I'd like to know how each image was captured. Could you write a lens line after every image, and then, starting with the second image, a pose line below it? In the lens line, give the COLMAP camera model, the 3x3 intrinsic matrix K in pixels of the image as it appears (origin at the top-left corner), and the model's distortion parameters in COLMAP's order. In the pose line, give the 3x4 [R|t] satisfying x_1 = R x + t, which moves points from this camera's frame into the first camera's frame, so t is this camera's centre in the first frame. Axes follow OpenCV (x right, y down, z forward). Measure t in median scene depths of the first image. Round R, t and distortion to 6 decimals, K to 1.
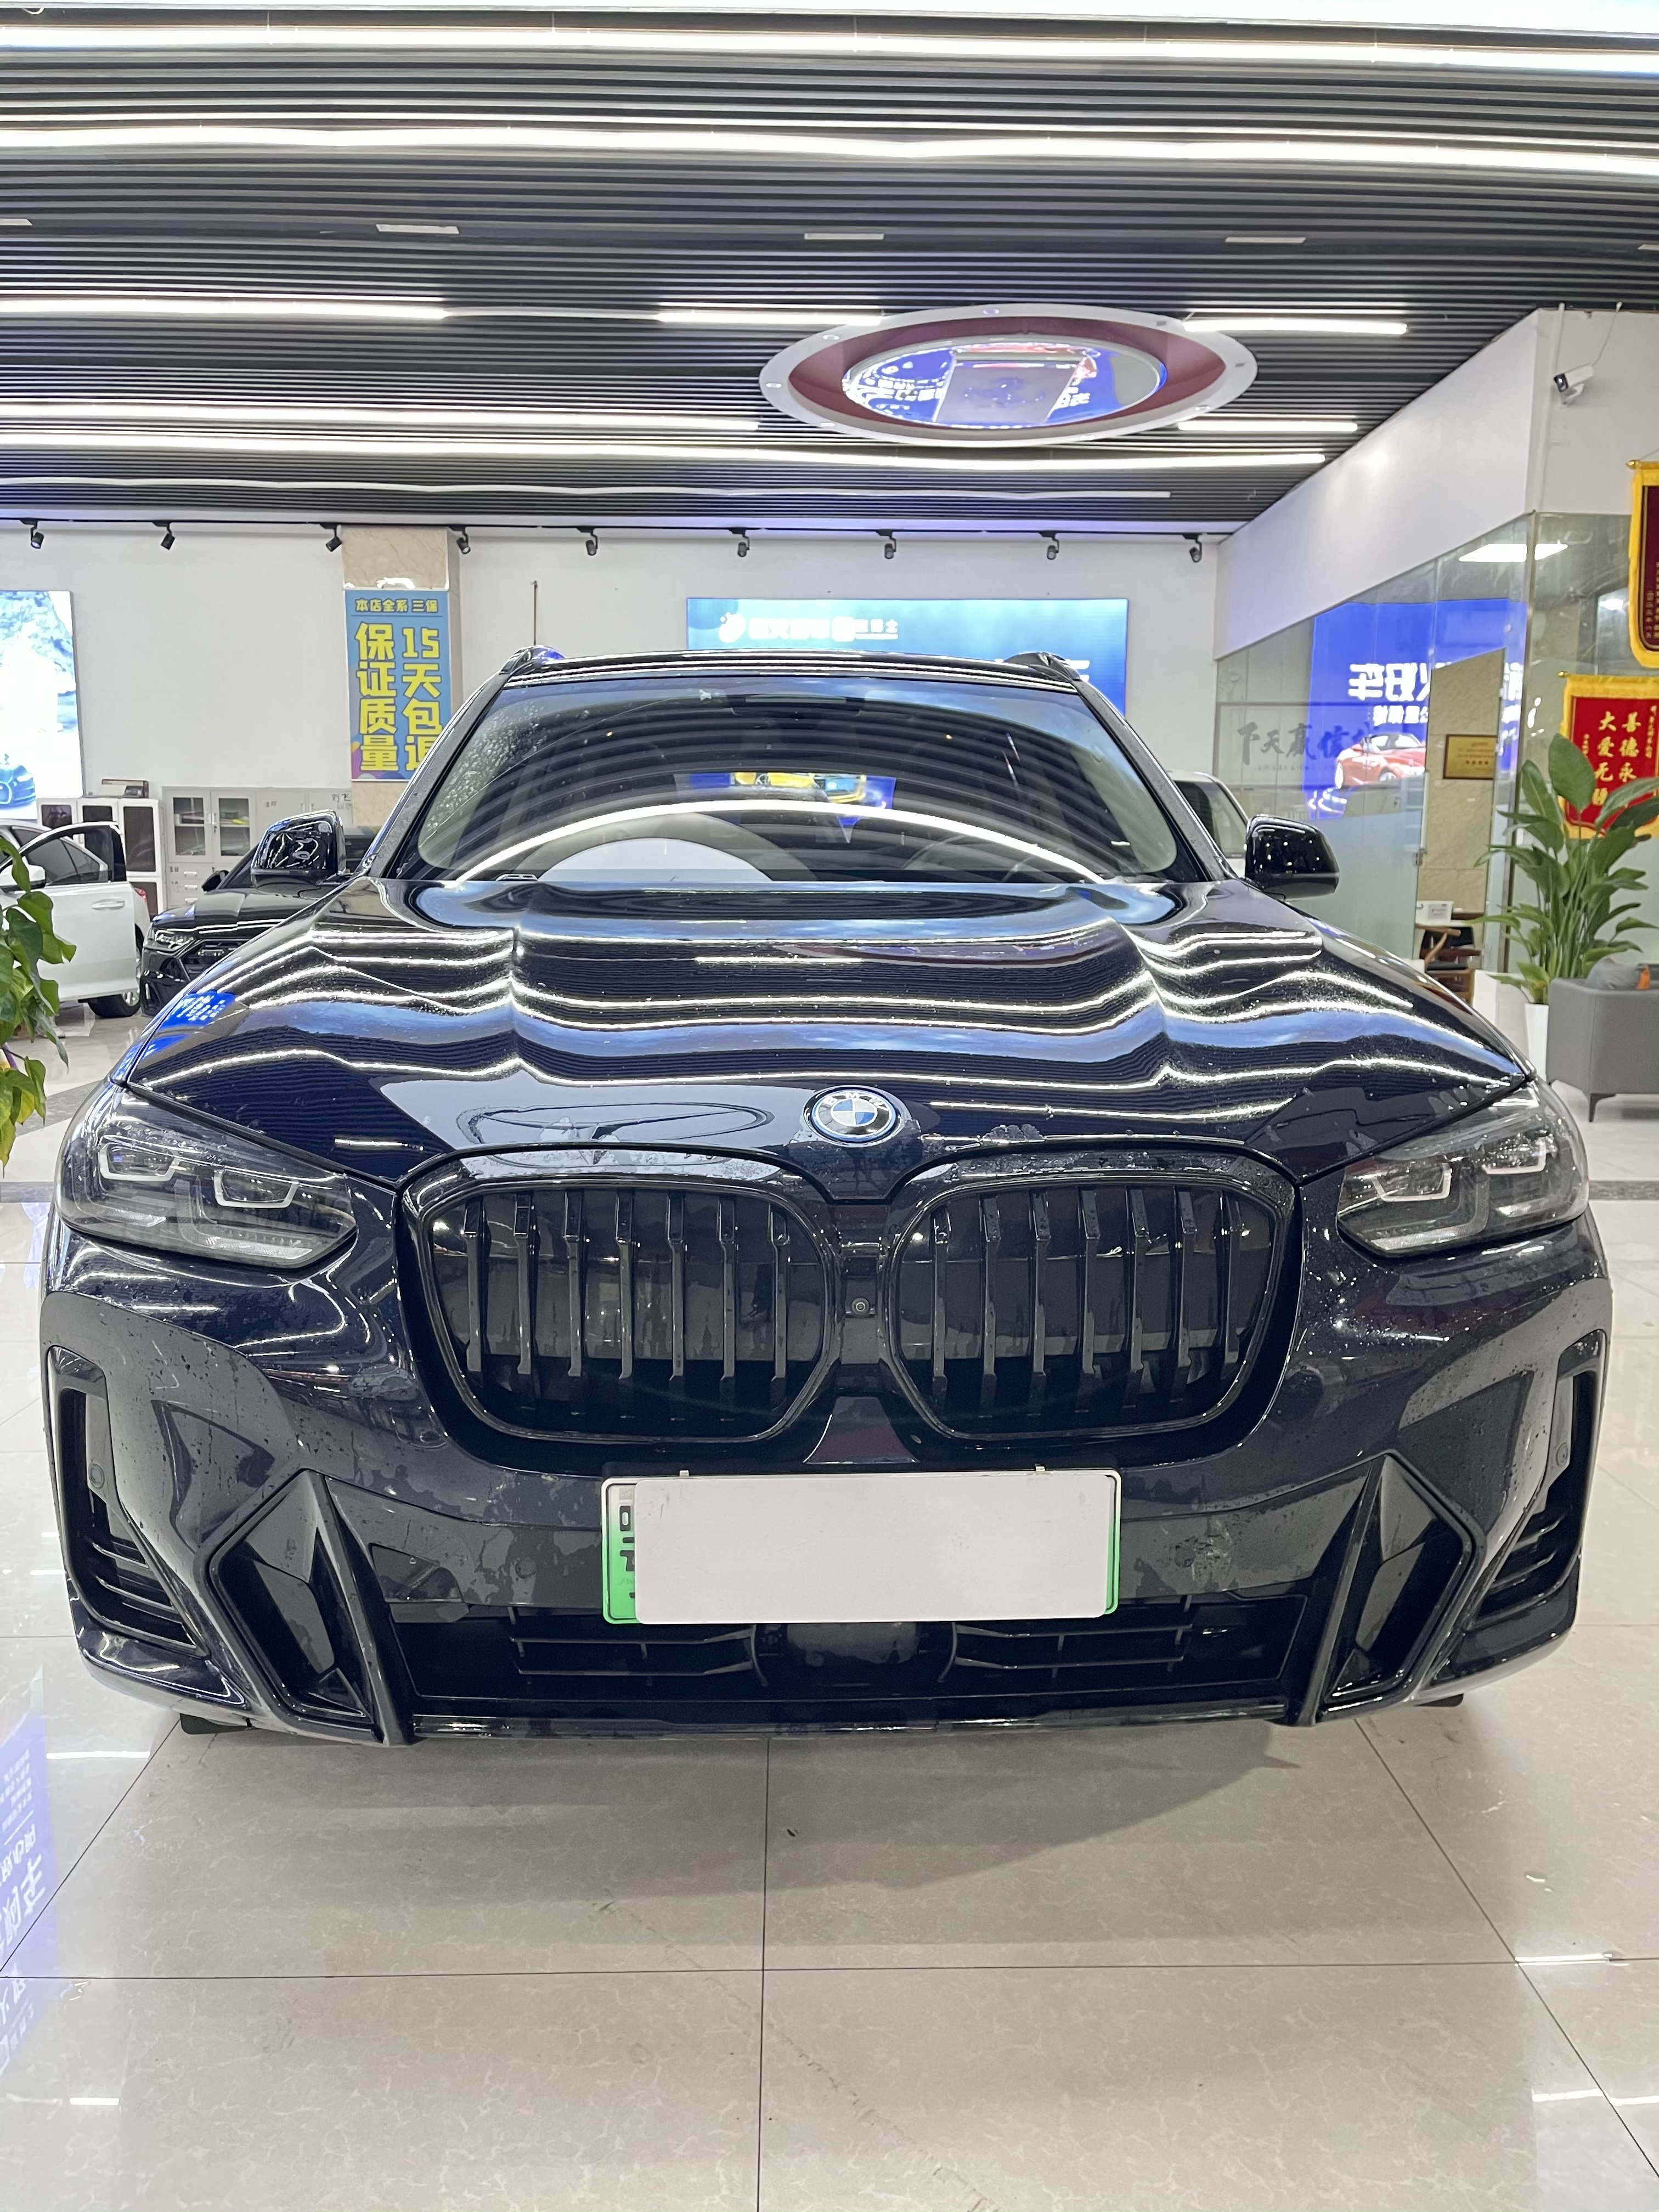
lens RADIAL K [[1673.5, 0, 840.9], [0, 1673.5, 1055.3], [0, 0, 1]] dist [0.127979, -0.169852]
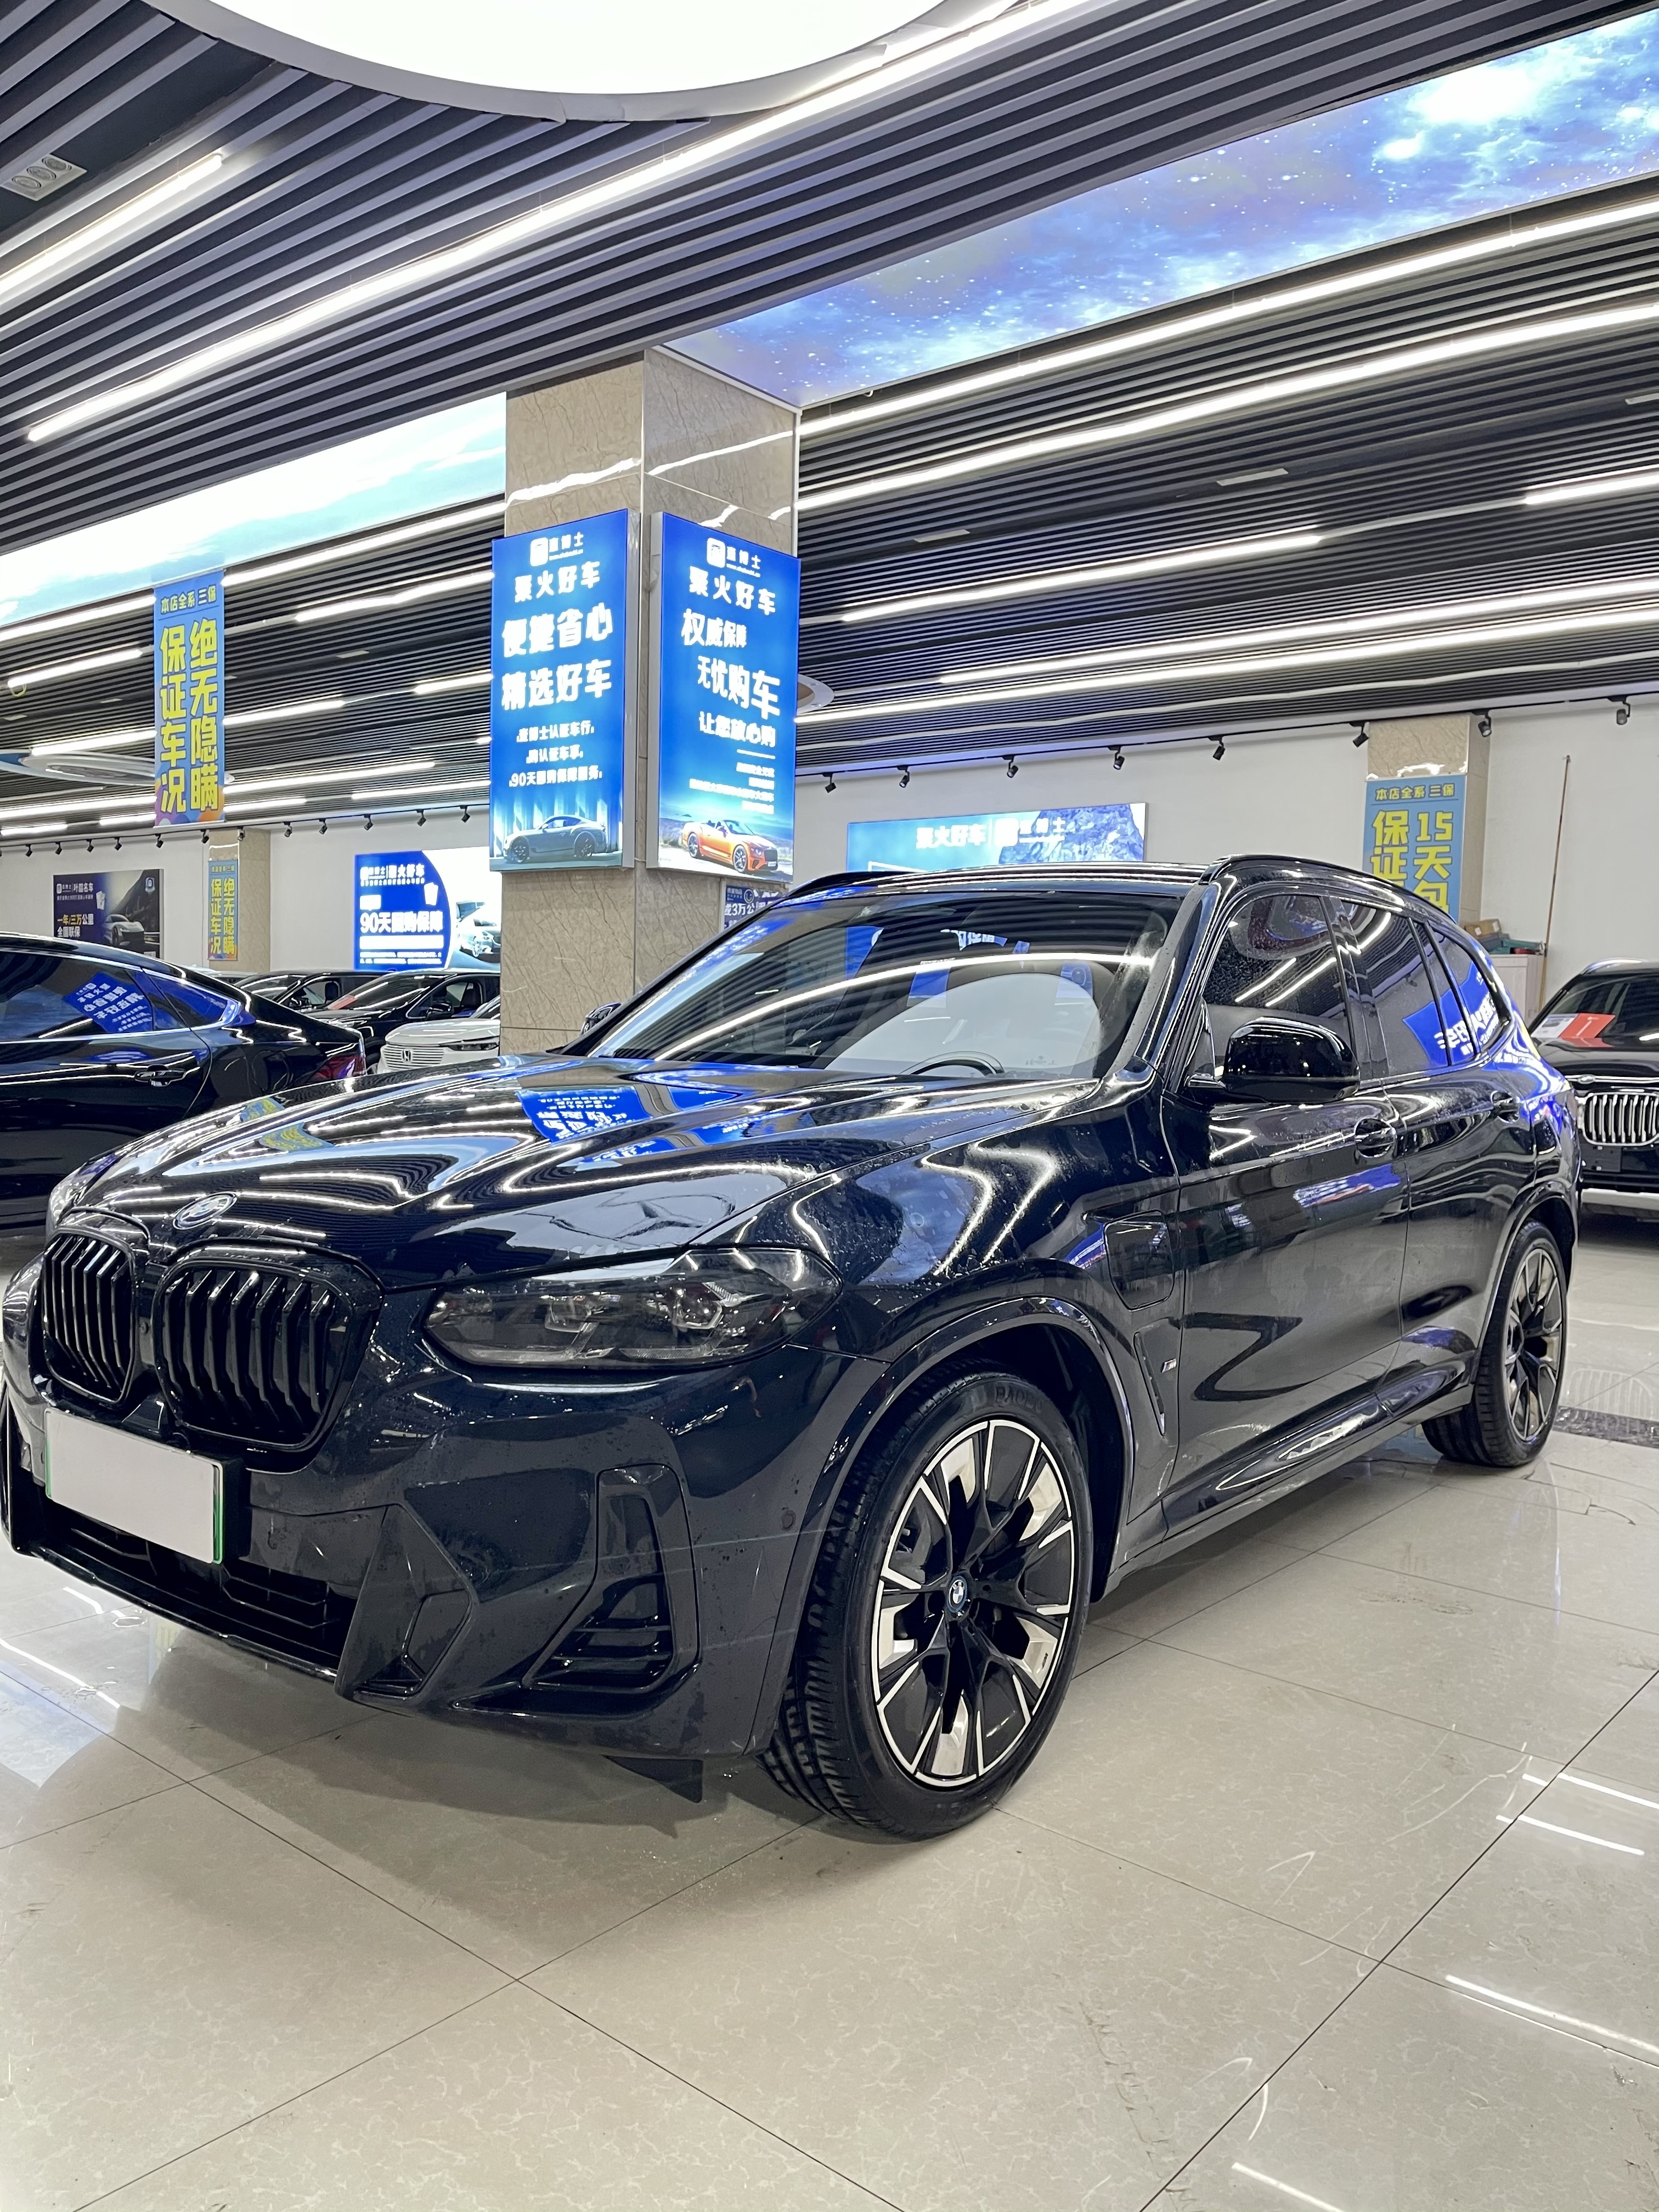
lens RADIAL K [[1673.5, 0, 840.9], [0, 1673.5, 1055.3], [0, 0, 1]] dist [0.127979, -0.169852]
pose [[0.752645, 0.038715, -0.657287, 0.158834], [-0.104781, 0.992591, -0.061517, -0.007325], [0.650036, 0.115172, 0.751125, 0.020907]]
